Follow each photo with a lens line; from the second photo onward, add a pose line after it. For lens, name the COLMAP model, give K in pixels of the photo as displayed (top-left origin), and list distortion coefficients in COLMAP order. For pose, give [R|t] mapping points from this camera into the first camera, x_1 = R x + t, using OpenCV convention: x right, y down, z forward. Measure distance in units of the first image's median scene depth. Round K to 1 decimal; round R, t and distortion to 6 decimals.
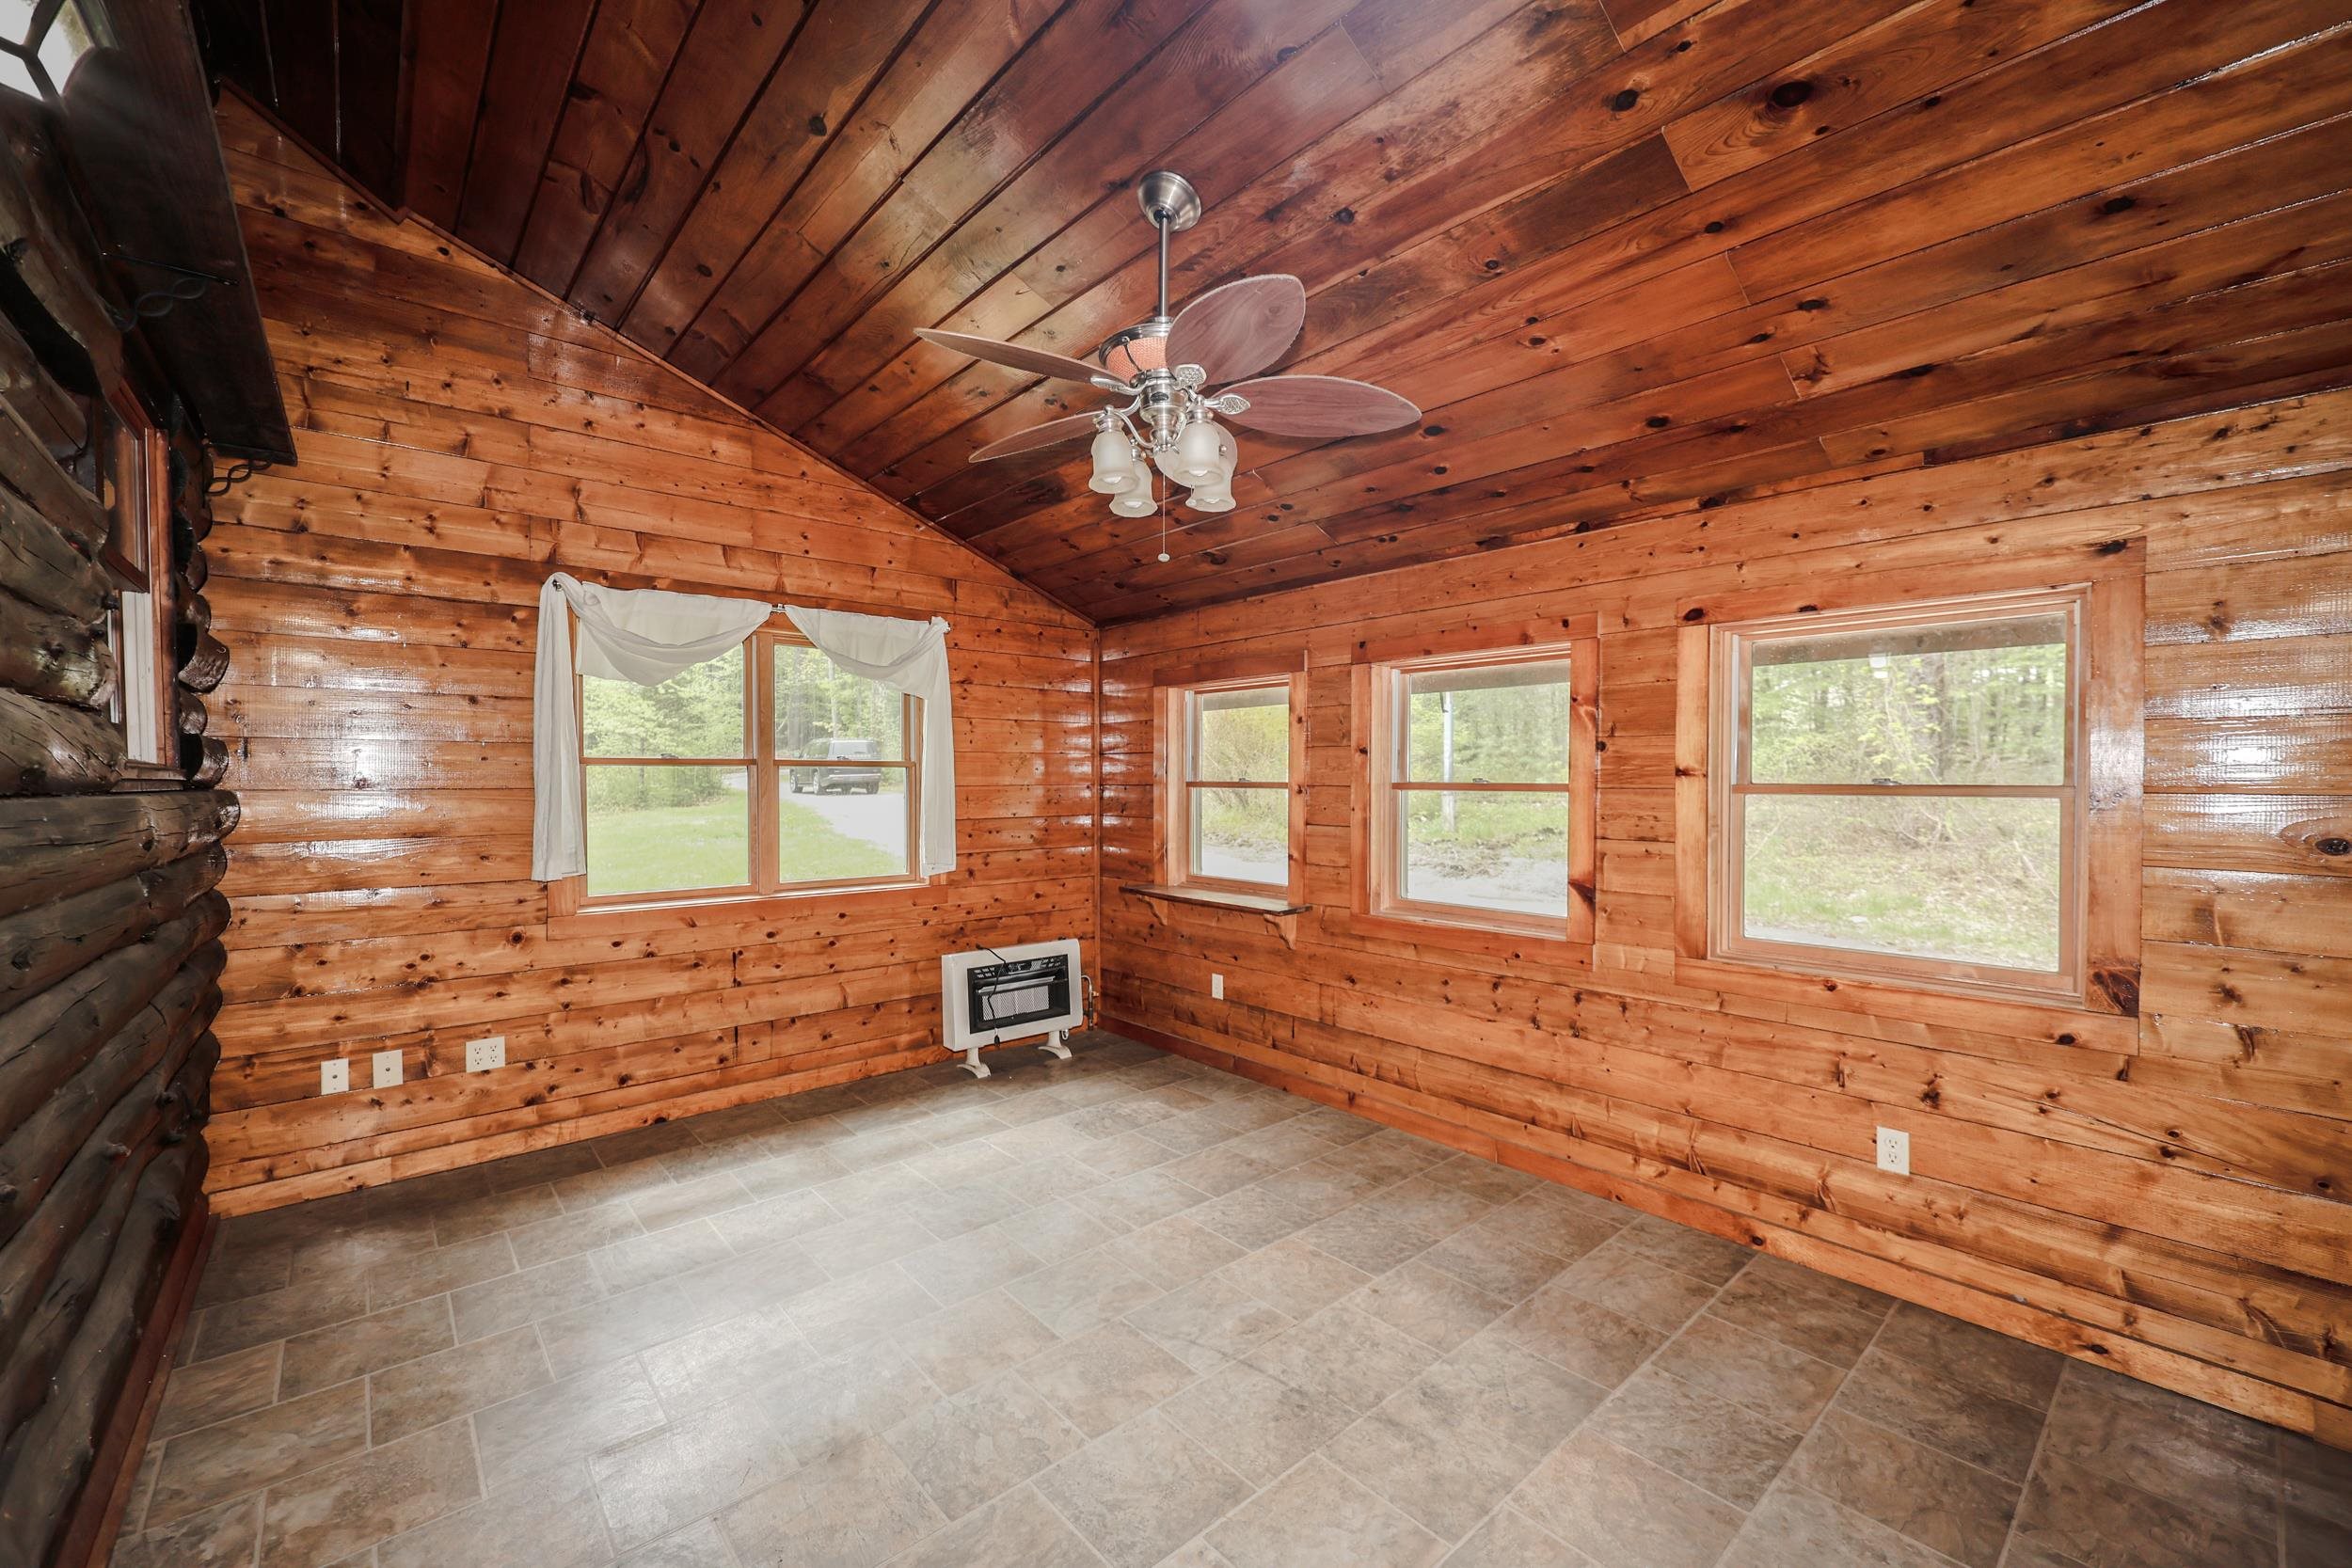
lens RADIAL K [[966.1, 0, 1175.9], [0, 966.1, 785.4], [0, 0, 1]] dist [0.001095, 0.000051]
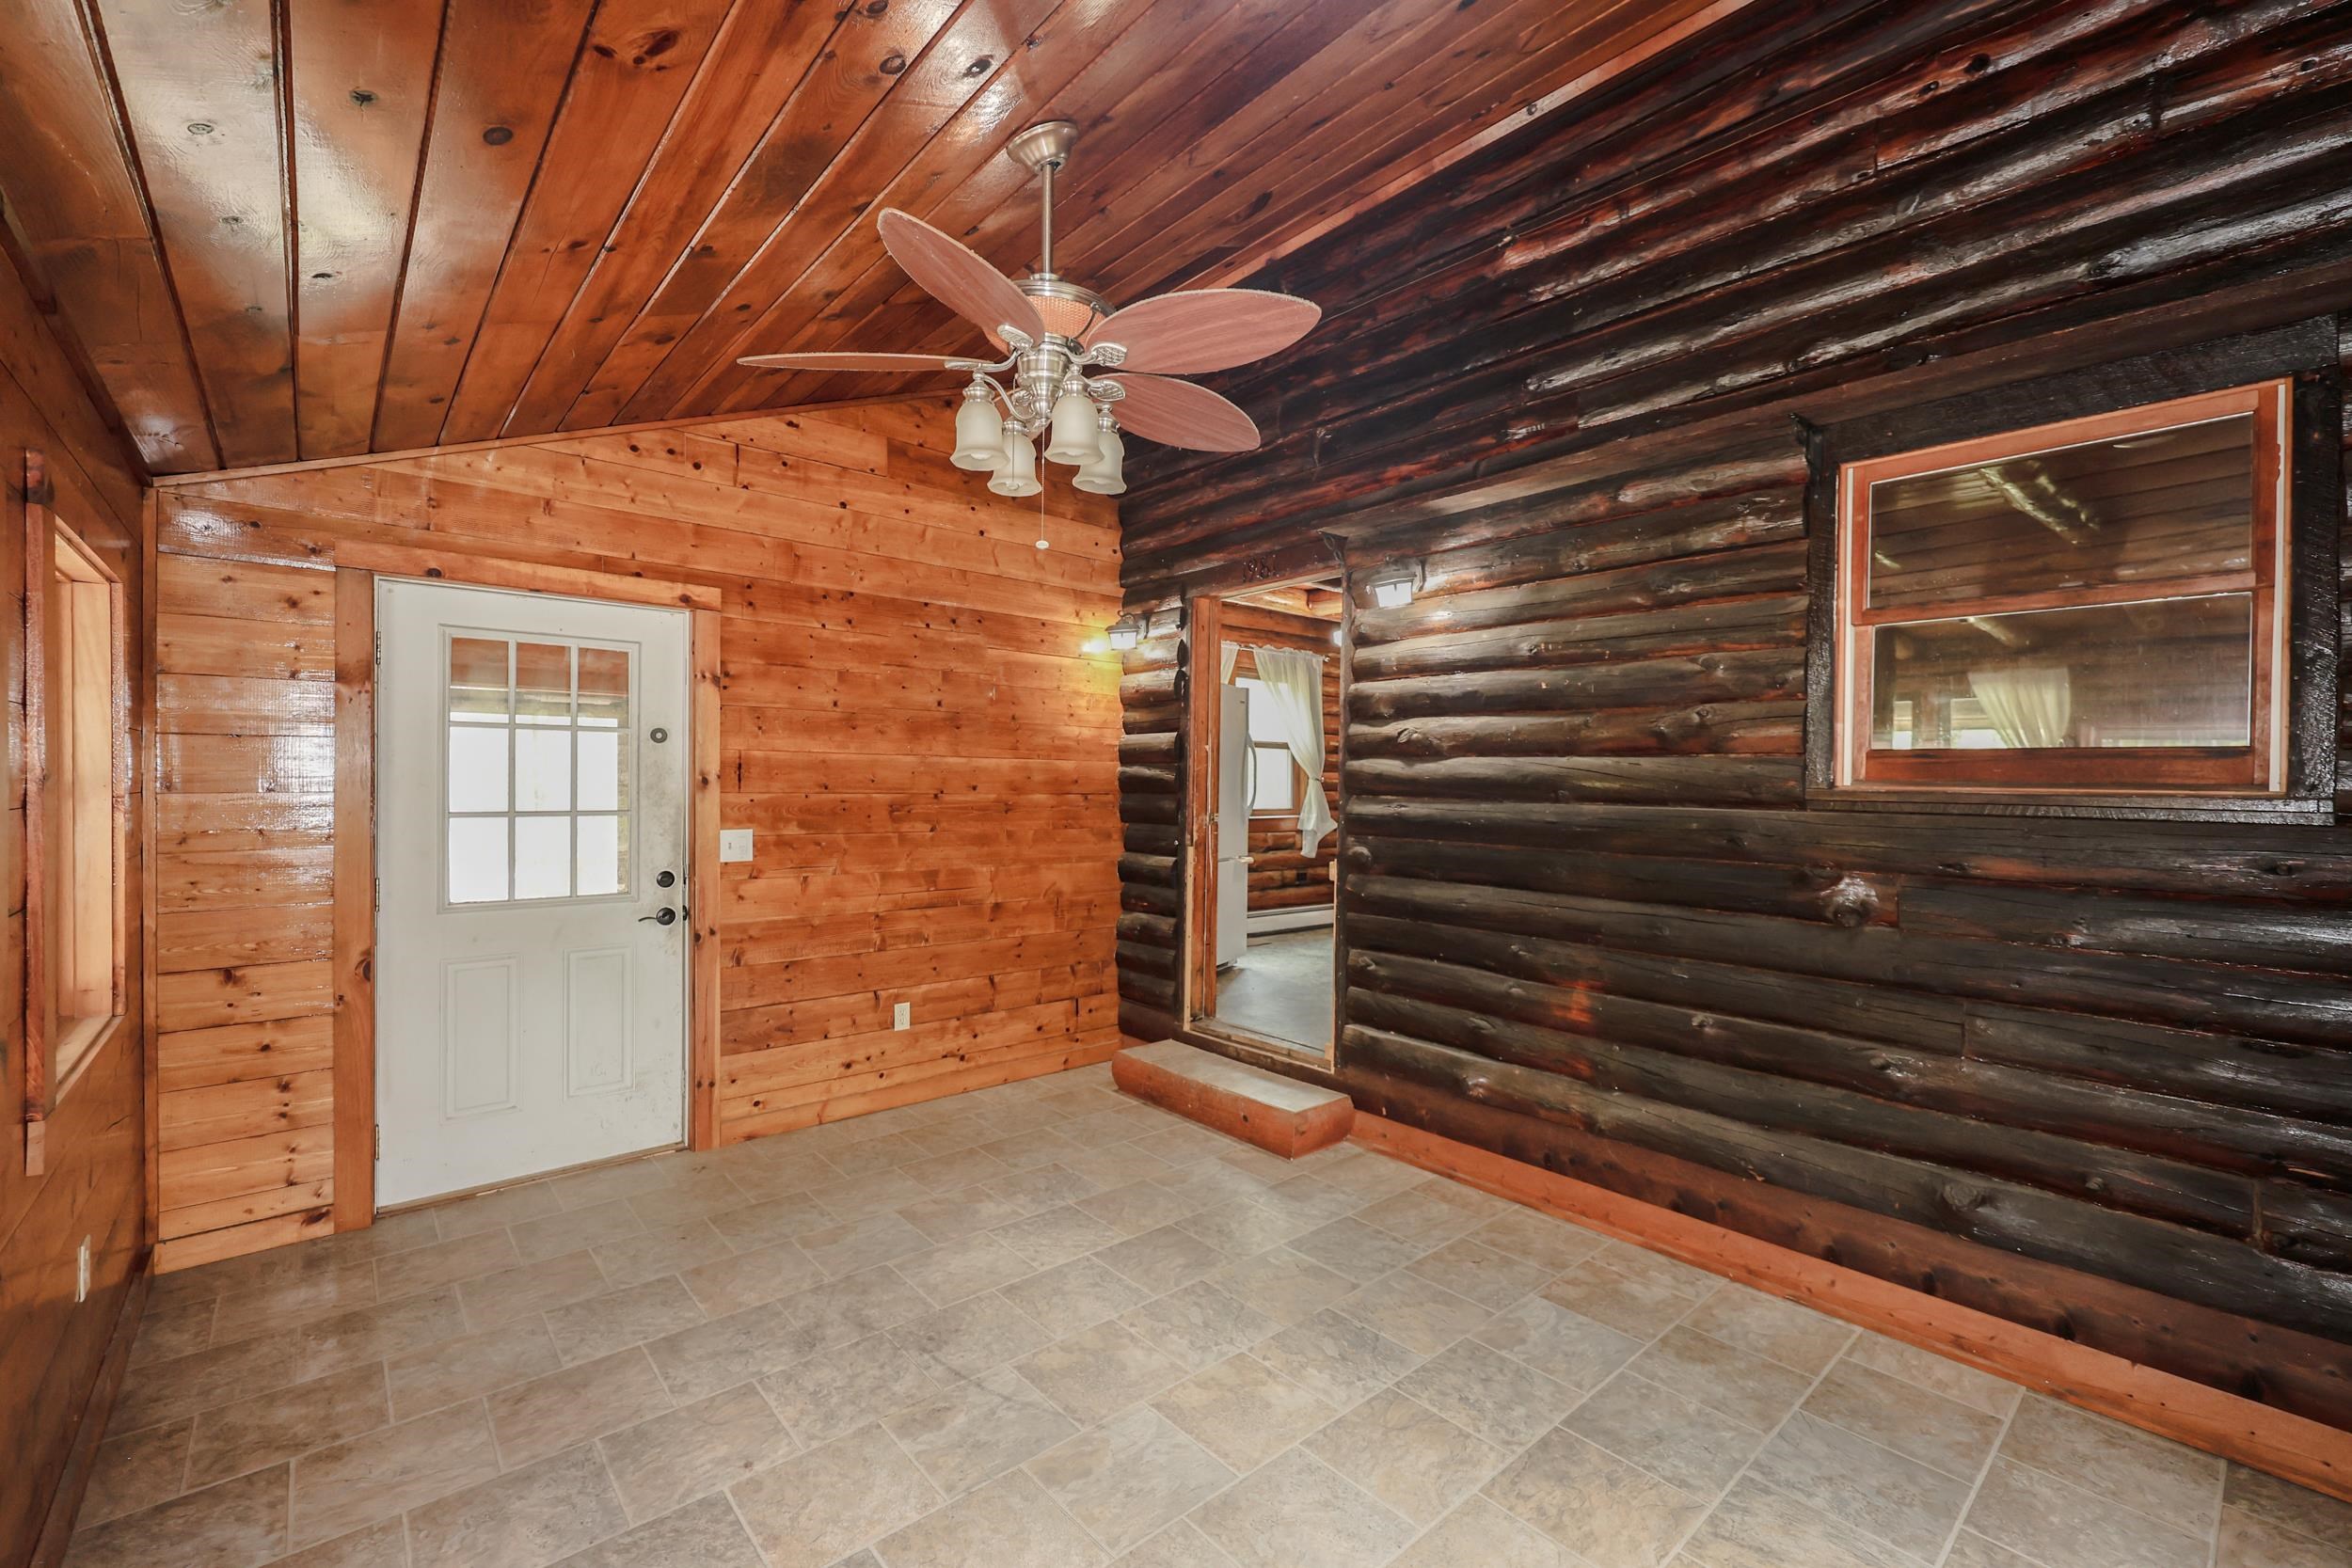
lens RADIAL K [[966.1, 0, 1175.8], [0, 966.1, 784.7], [0, 0, 1]] dist [0.001095, 0.000051]
pose [[-0.999944, -0.010526, -0.000957, -0.141764], [-0.010545, 0.999691, 0.022511, -0.040488], [0.000720, 0.022520, -0.999746, 1.965915]]
